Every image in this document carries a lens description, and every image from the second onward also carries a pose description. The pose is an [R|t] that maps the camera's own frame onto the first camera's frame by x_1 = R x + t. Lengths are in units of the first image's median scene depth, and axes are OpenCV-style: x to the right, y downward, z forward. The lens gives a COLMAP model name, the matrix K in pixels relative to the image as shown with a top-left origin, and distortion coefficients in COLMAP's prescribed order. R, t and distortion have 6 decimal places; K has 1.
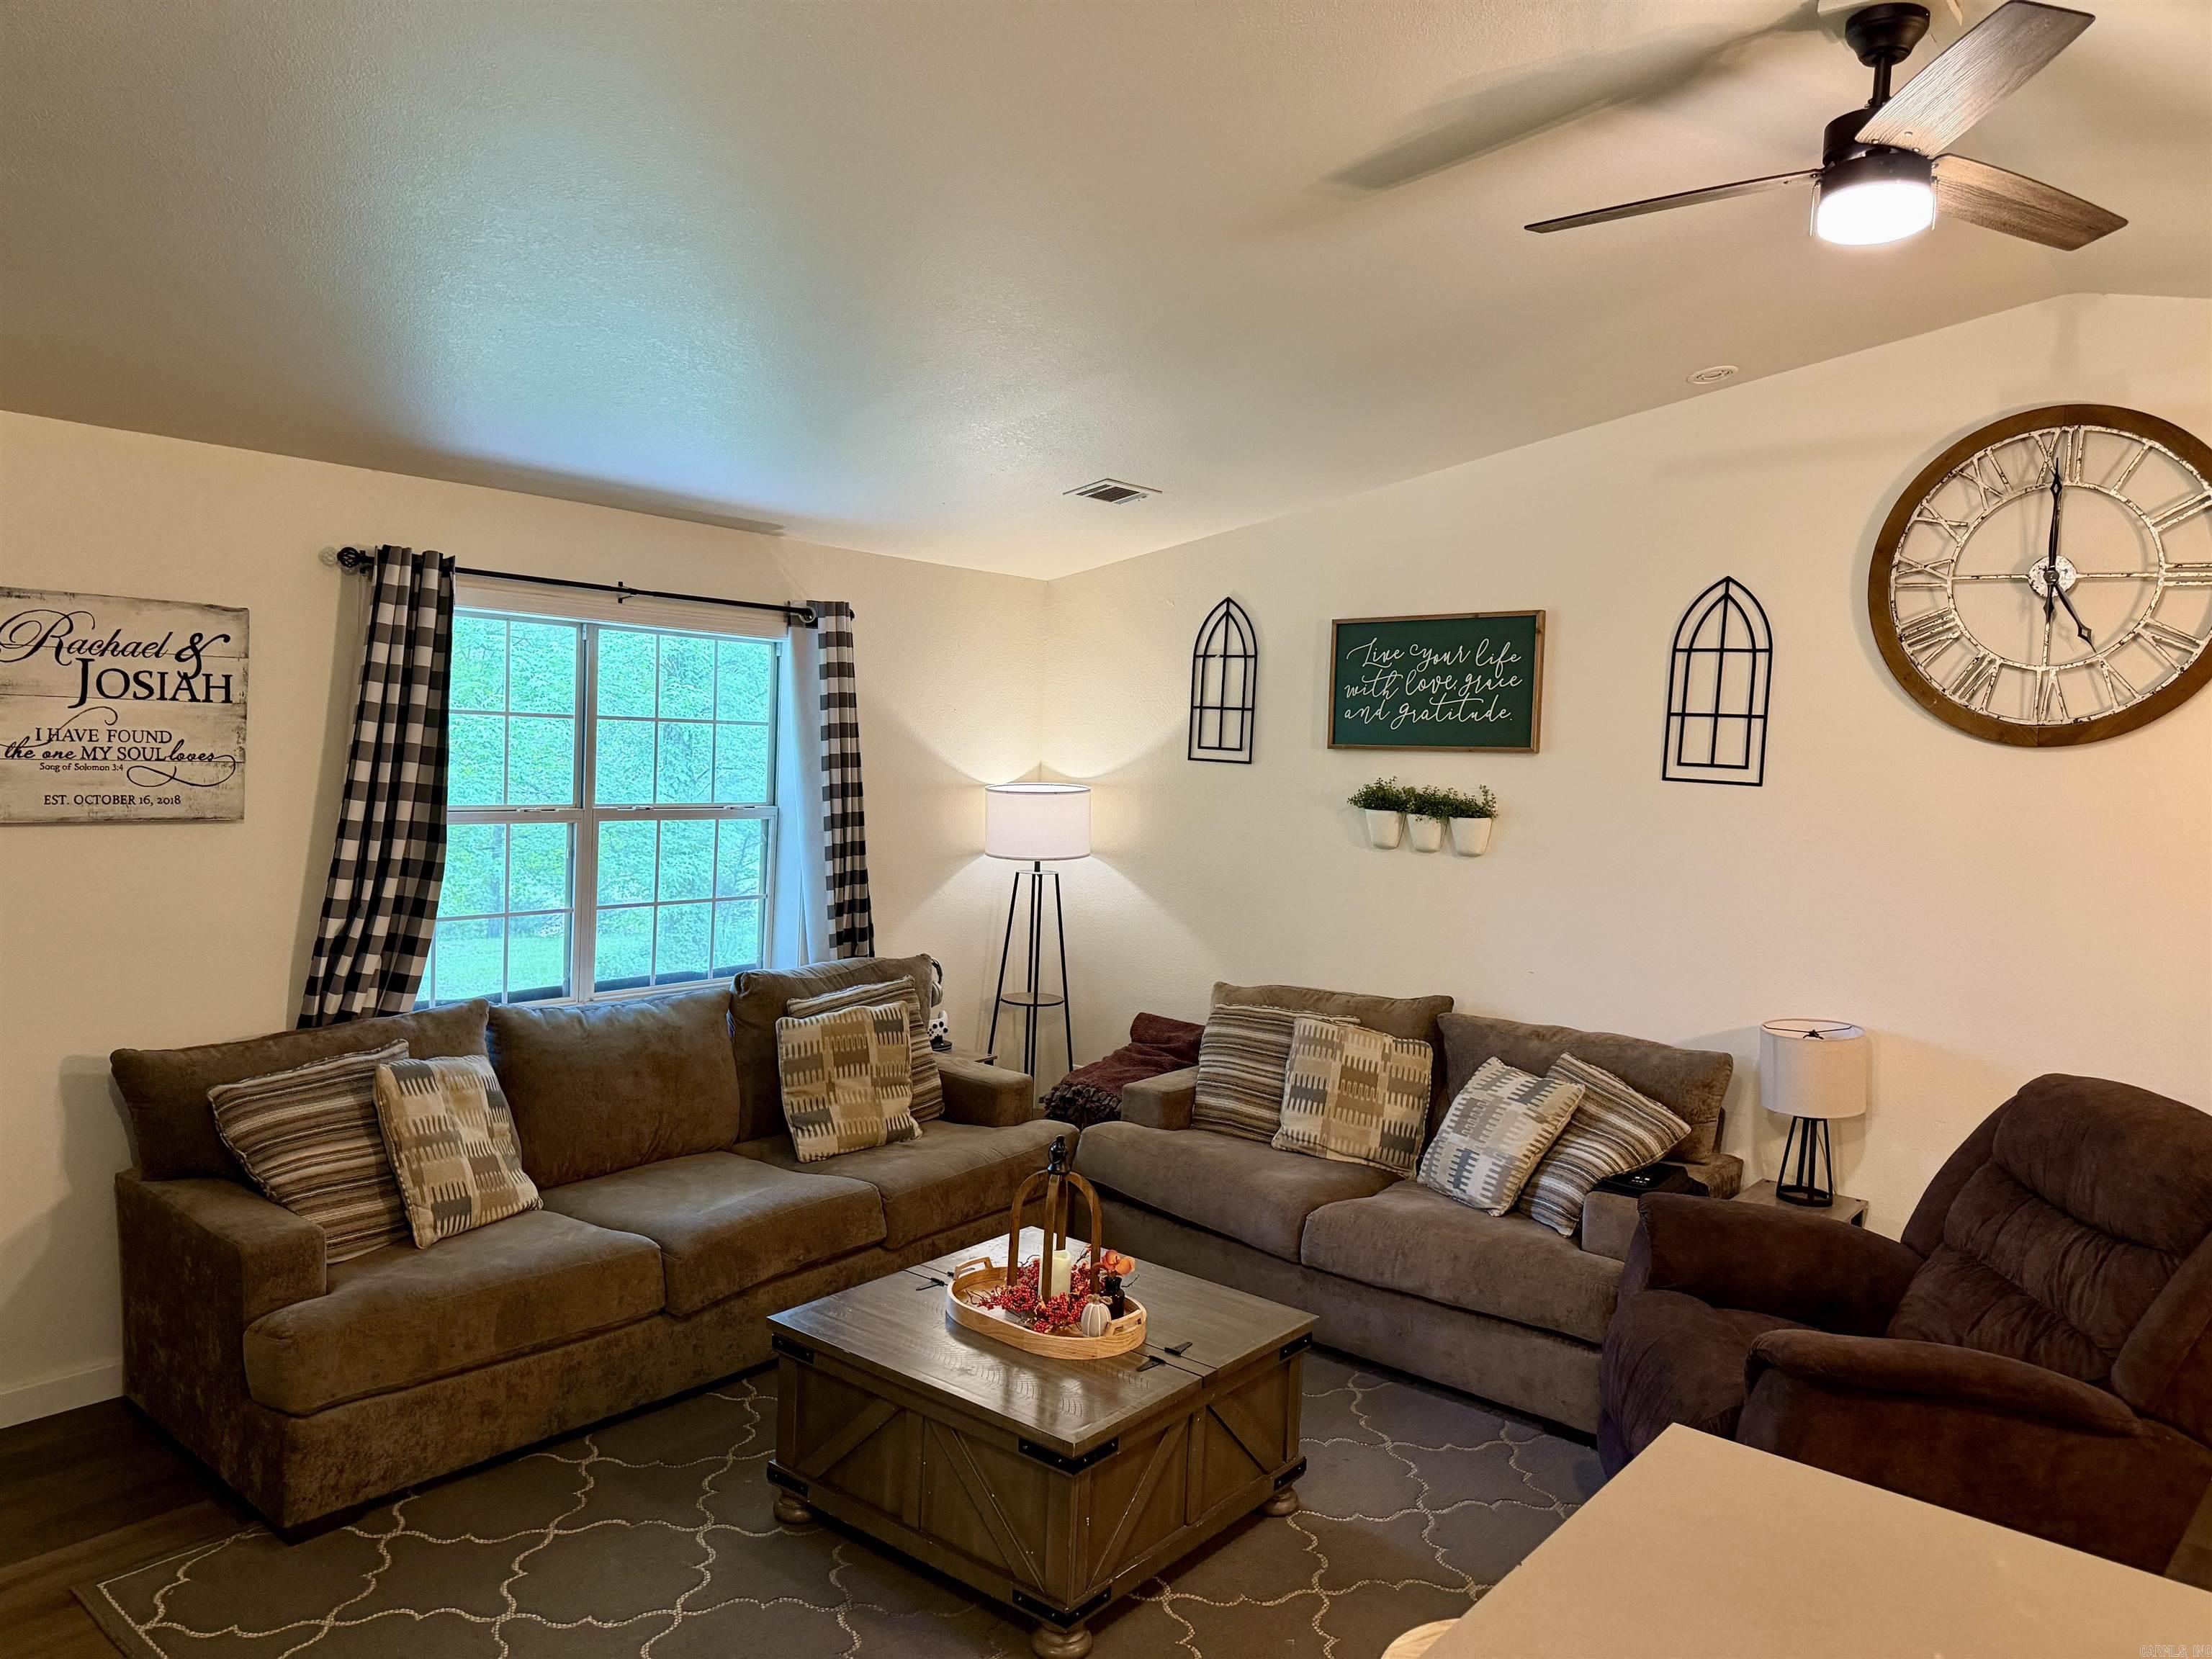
lens RADIAL K [[1553.4, 0, 1112.0], [0, 1553.4, 826.6], [0, 0, 1]] dist [0.072217, -0.099519]
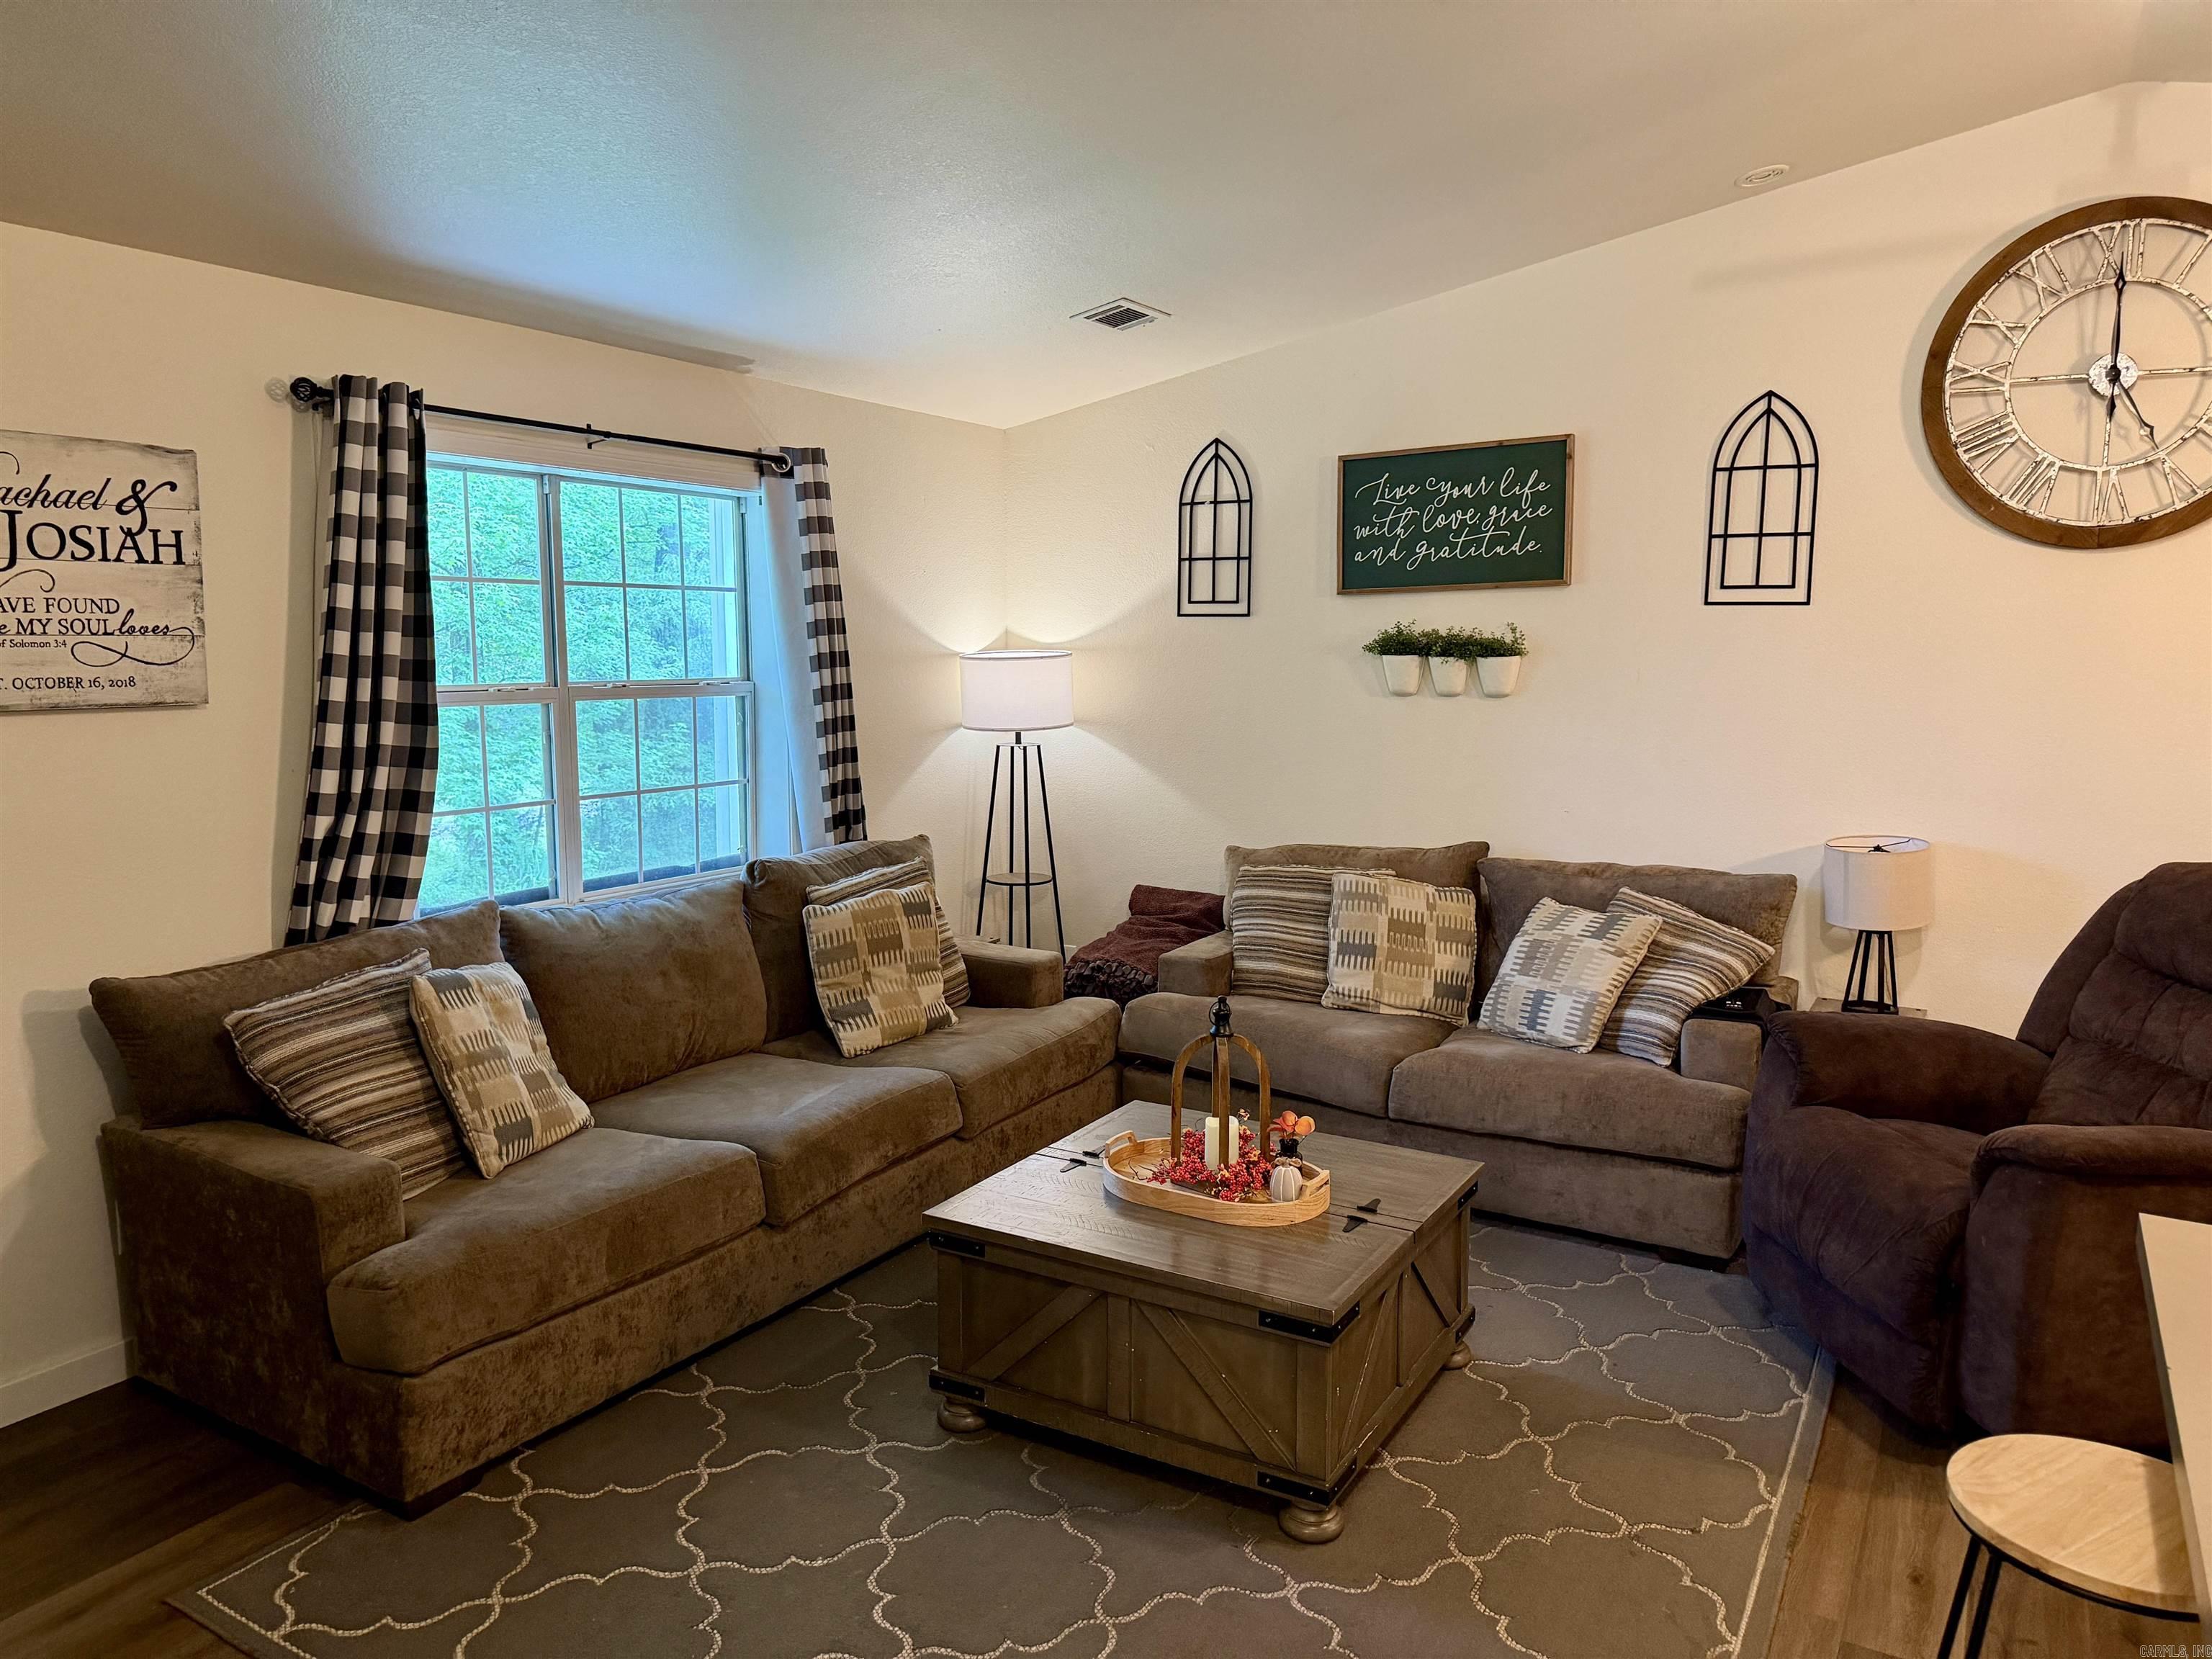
lens RADIAL K [[1544.2, 0, 1111.4], [0, 1544.2, 837.0], [0, 0, 1]] dist [0.060356, -0.082664]
pose [[0.988717, -0.060204, 0.137161, -0.163712], [0.050451, 0.996018, 0.073509, 0.025472], [-0.141041, -0.065760, 0.987817, 0.082597]]
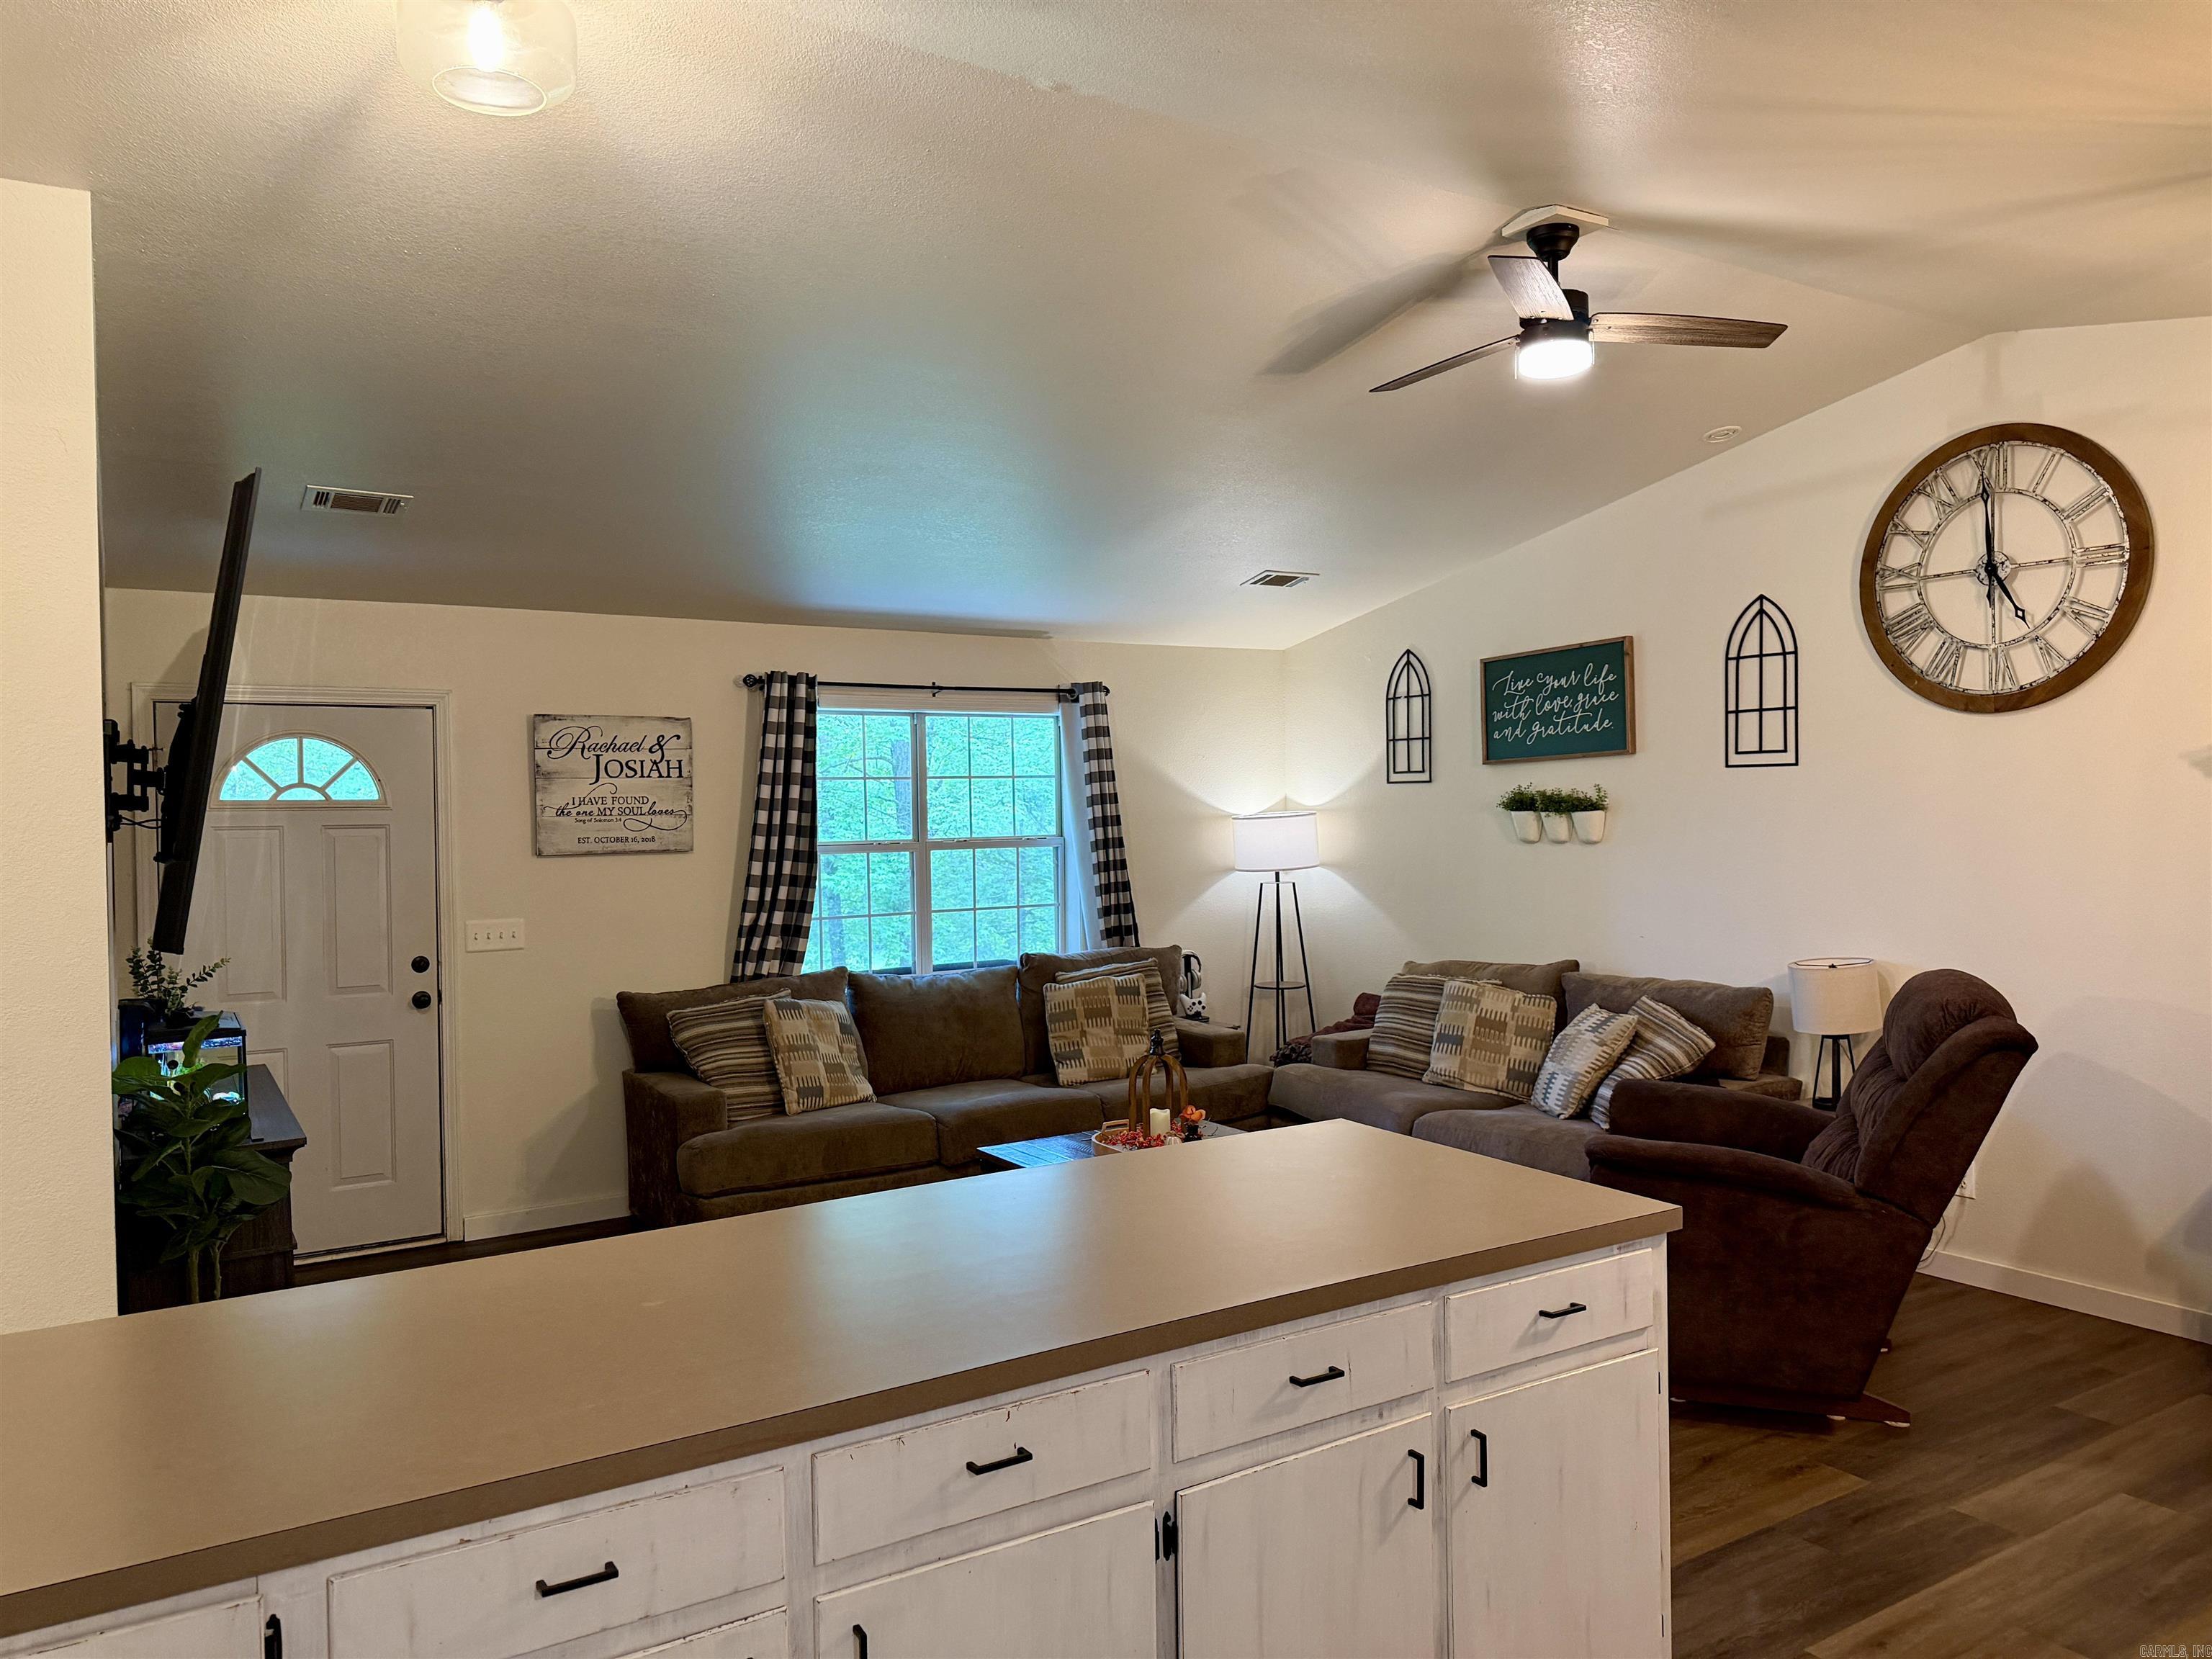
lens RADIAL K [[1574.6, 0, 1102.1], [0, 1574.6, 826.7], [0, 0, 1]] dist [0.140928, -0.195230]
pose [[0.942993, -0.057532, -0.327801, 0.312013], [0.040418, 0.997452, -0.058790, 0.070615], [0.330348, 0.042190, 0.942916, -0.321507]]
